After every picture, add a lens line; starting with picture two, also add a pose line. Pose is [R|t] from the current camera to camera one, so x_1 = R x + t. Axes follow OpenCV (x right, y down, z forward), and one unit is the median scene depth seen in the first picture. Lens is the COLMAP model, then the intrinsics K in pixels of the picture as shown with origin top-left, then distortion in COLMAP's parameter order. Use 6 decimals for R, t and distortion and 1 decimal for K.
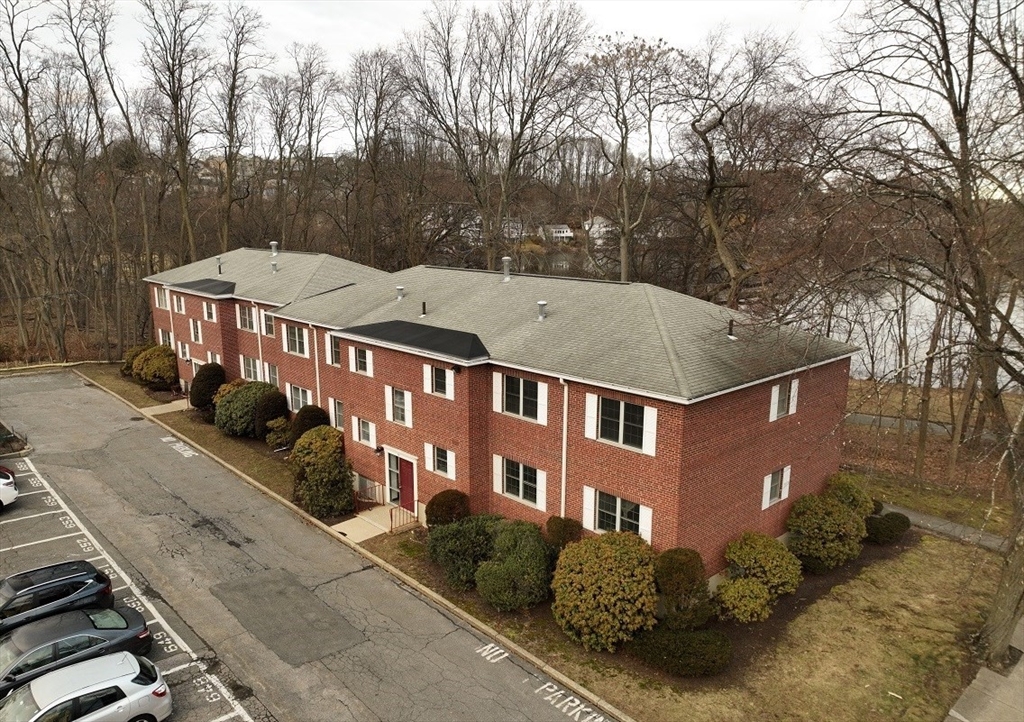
lens RADIAL K [[731.7, 0, 509.4], [0, 731.7, 362.9], [0, 0, 1]] dist [0.004106, -0.002988]
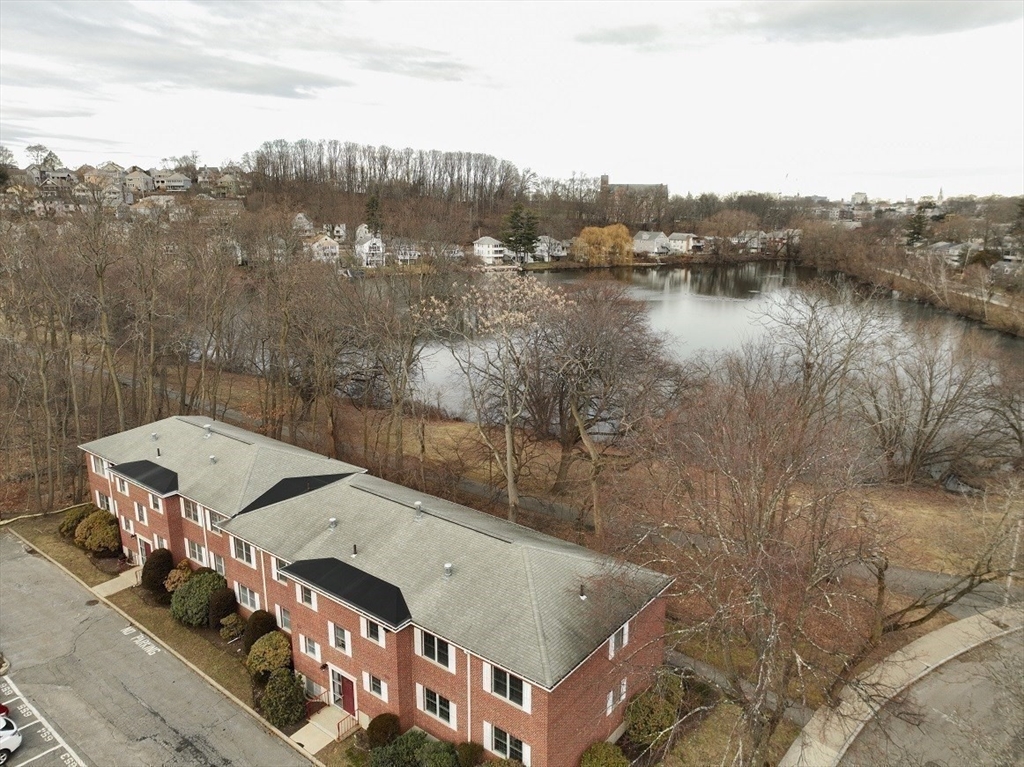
lens RADIAL K [[698.8, 0, 514.3], [0, 698.8, 382.2], [0, 0, 1]] dist [0.004969, 0.005455]
pose [[0.987767, -0.037340, 0.151399, -0.015468], [0.034491, 0.999176, 0.021402, -0.395350], [-0.152074, -0.015918, 0.988241, -0.260341]]
